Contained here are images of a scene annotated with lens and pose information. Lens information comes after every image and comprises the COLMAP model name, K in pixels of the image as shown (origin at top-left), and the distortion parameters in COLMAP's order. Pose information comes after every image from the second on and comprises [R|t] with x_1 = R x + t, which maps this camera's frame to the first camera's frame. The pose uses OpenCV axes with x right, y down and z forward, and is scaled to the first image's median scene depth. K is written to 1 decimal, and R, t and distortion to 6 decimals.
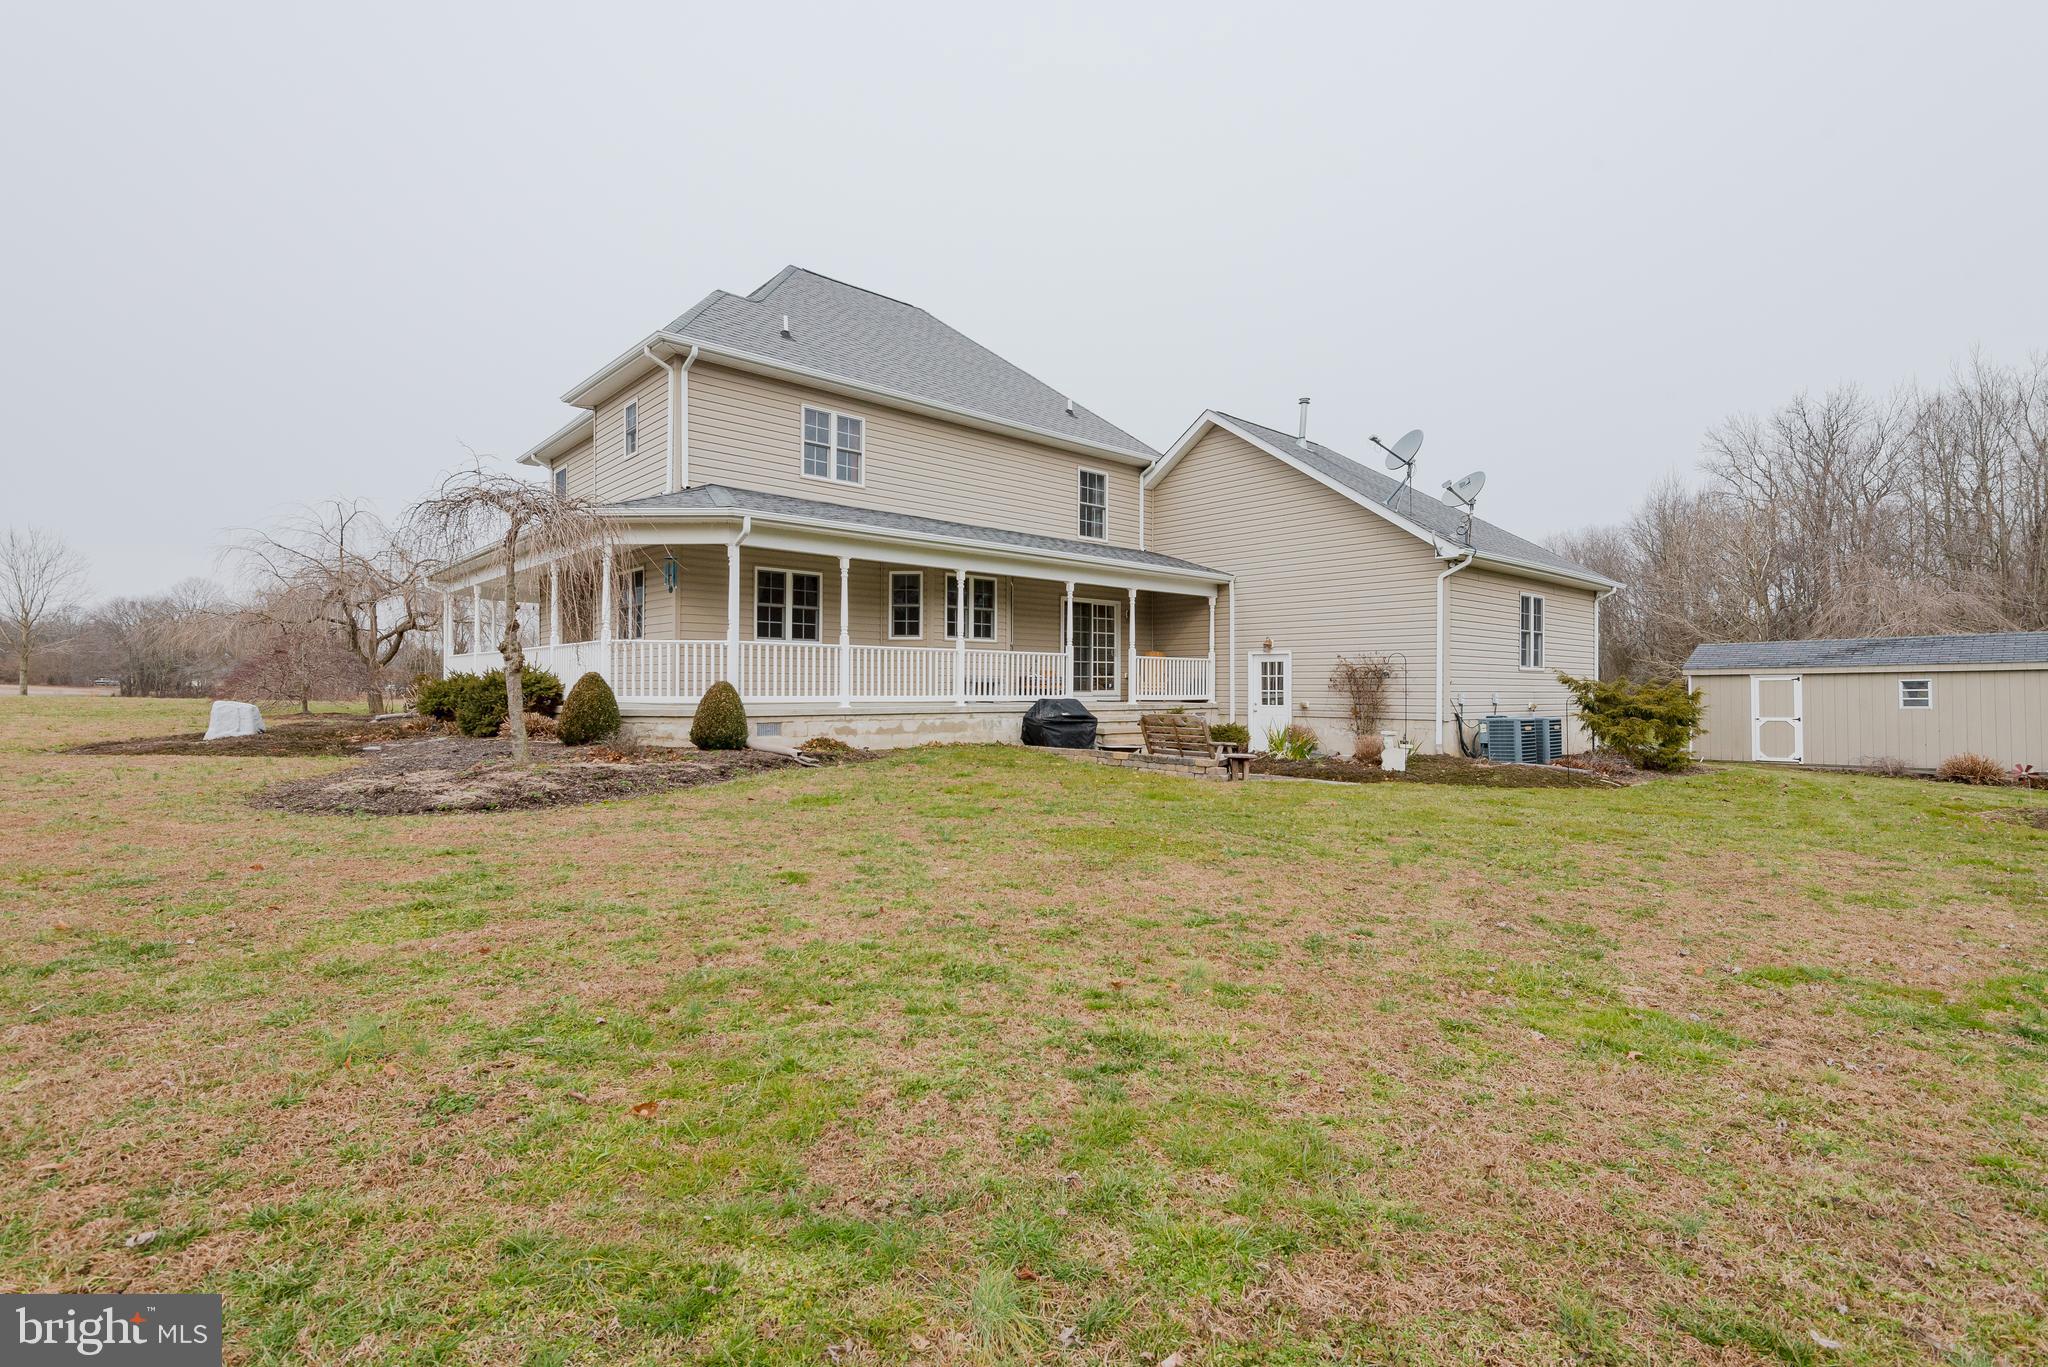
lens RADIAL K [[948.1, 0, 991.2], [0, 948.1, 690.1], [0, 0, 1]] dist [0.002337, 0.000038]
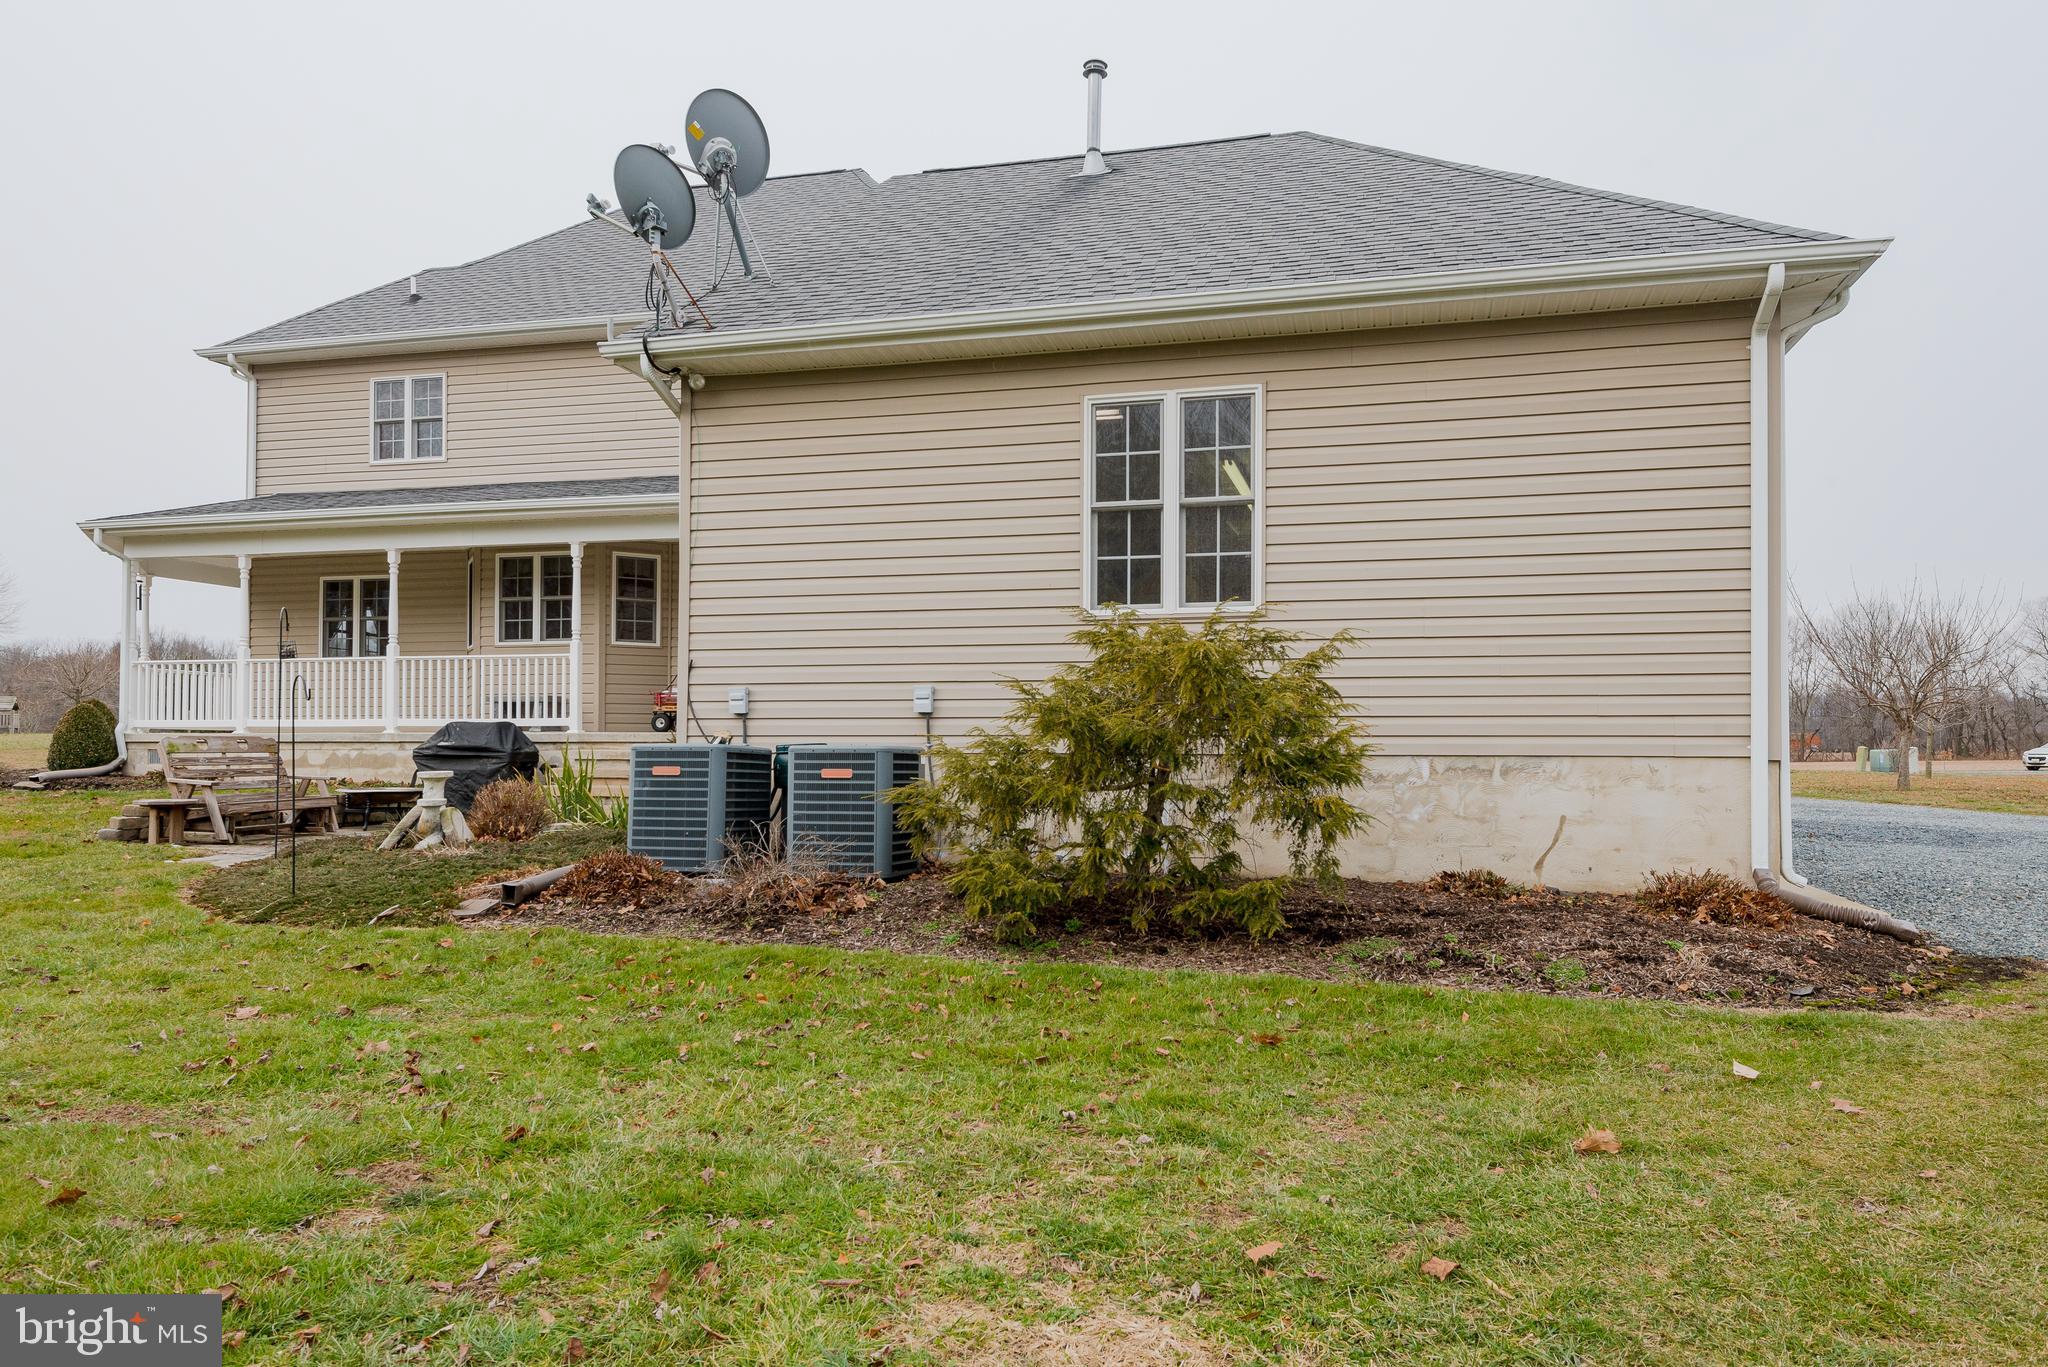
lens RADIAL K [[1268.5, 0, 1090.7], [0, 1268.5, 721.0], [0, 0, 1]] dist [0.031914, 0.000158]
pose [[0.583582, -0.021009, -0.811782, 1.044220], [-0.001248, 0.999641, -0.026768, 0.031826], [0.812053, 0.016635, 0.583346, 0.818102]]
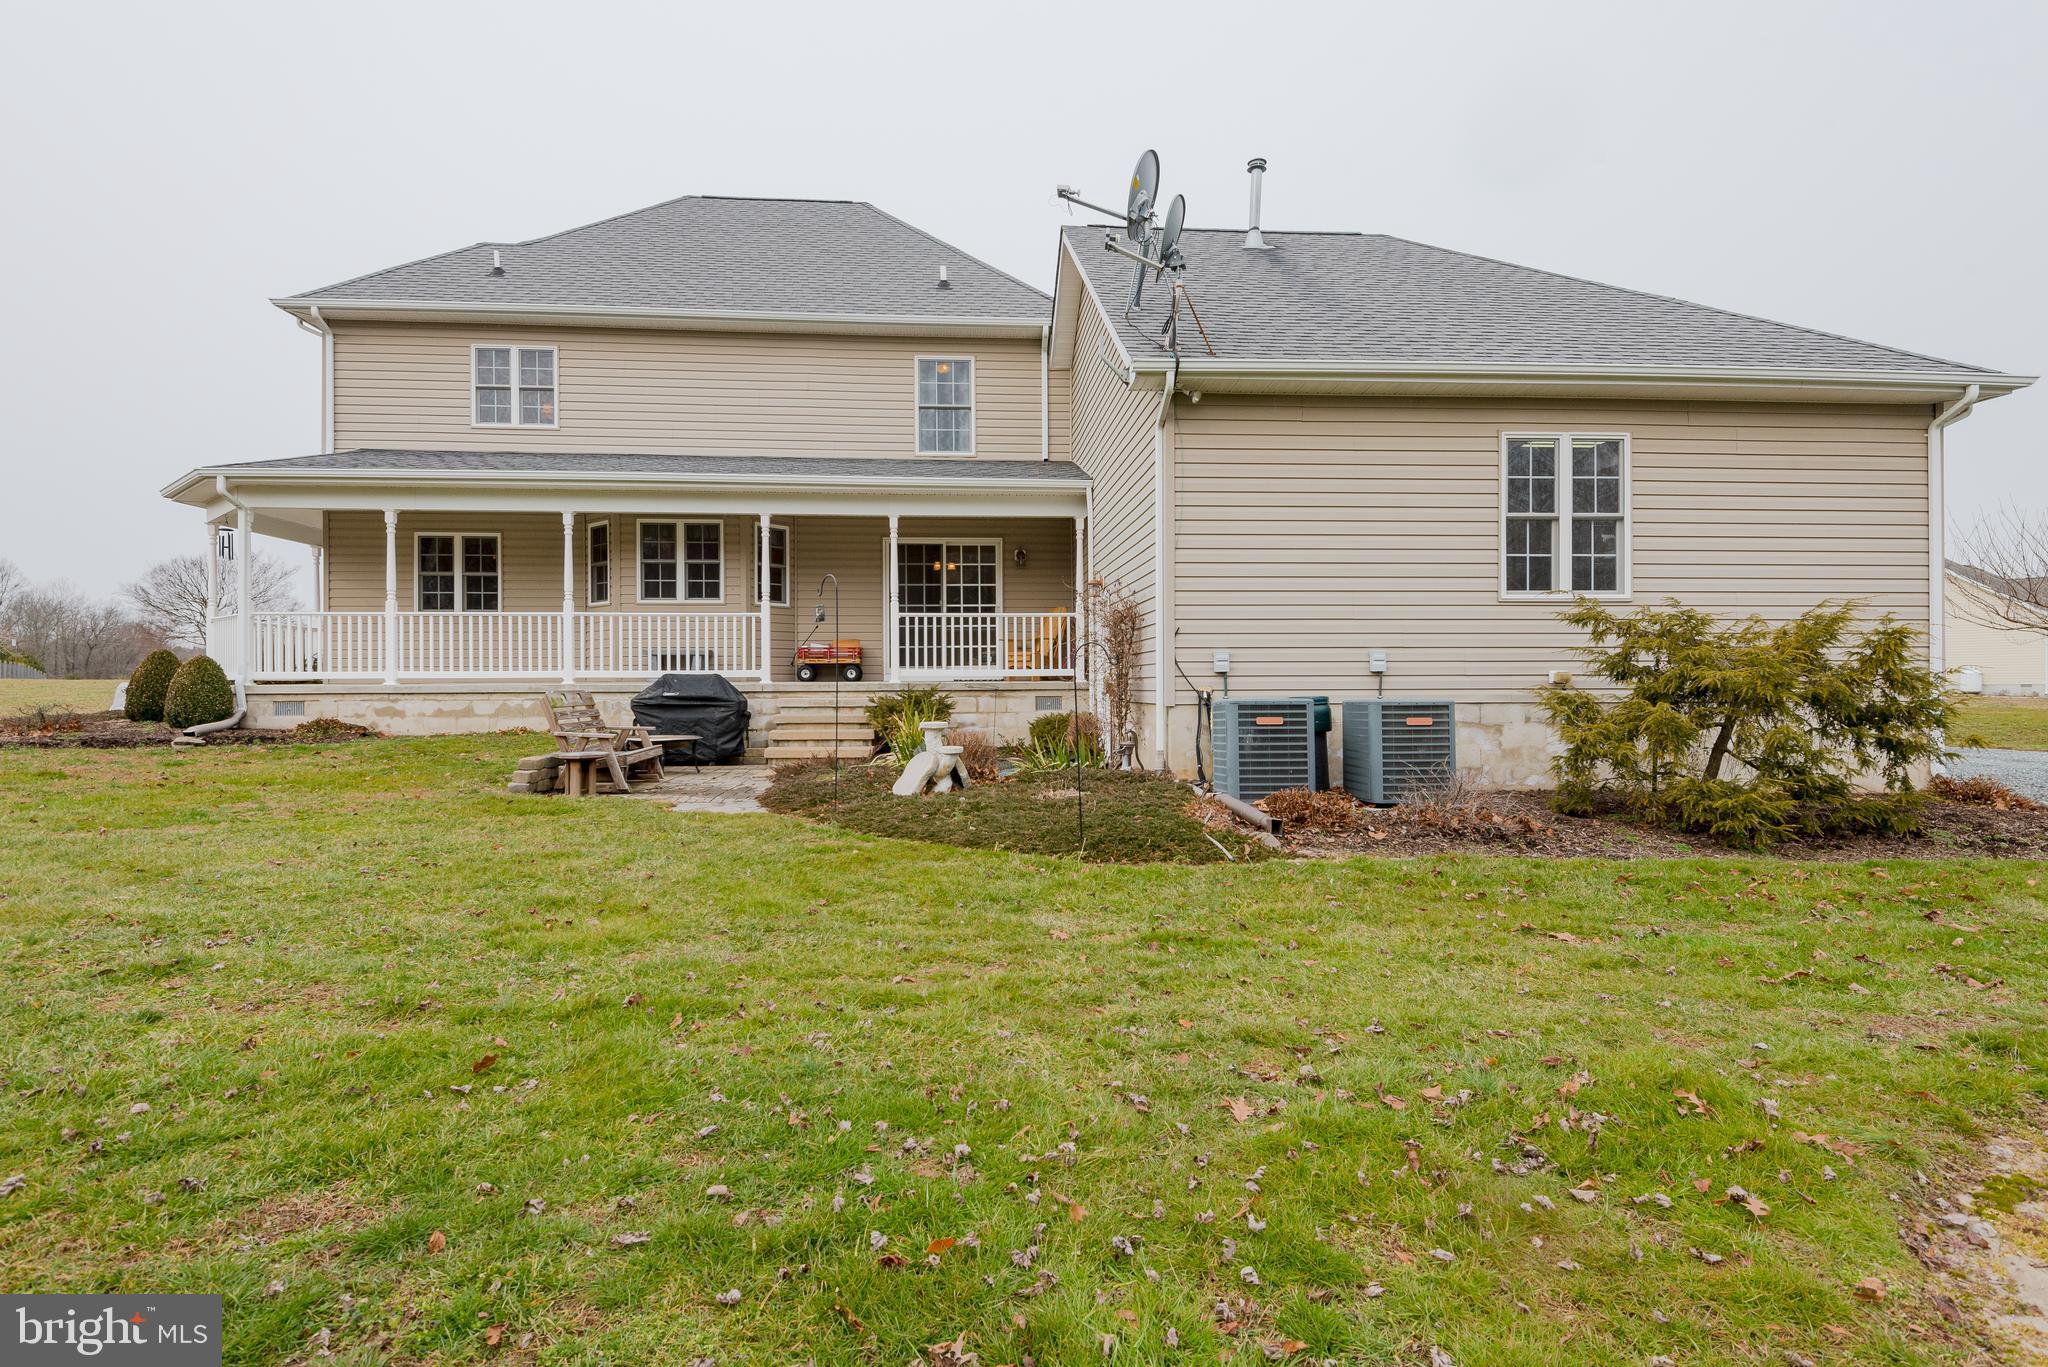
lens RADIAL K [[1001.8, 0, 1024.0], [0, 1001.8, 683.5], [0, 0, 1]] dist [0.031183, -0.021480]
pose [[0.804005, -0.008611, -0.594560, 0.736399], [0.006650, 0.999963, -0.005491, 0.022321], [0.594586, 0.000461, 0.804032, 0.522439]]
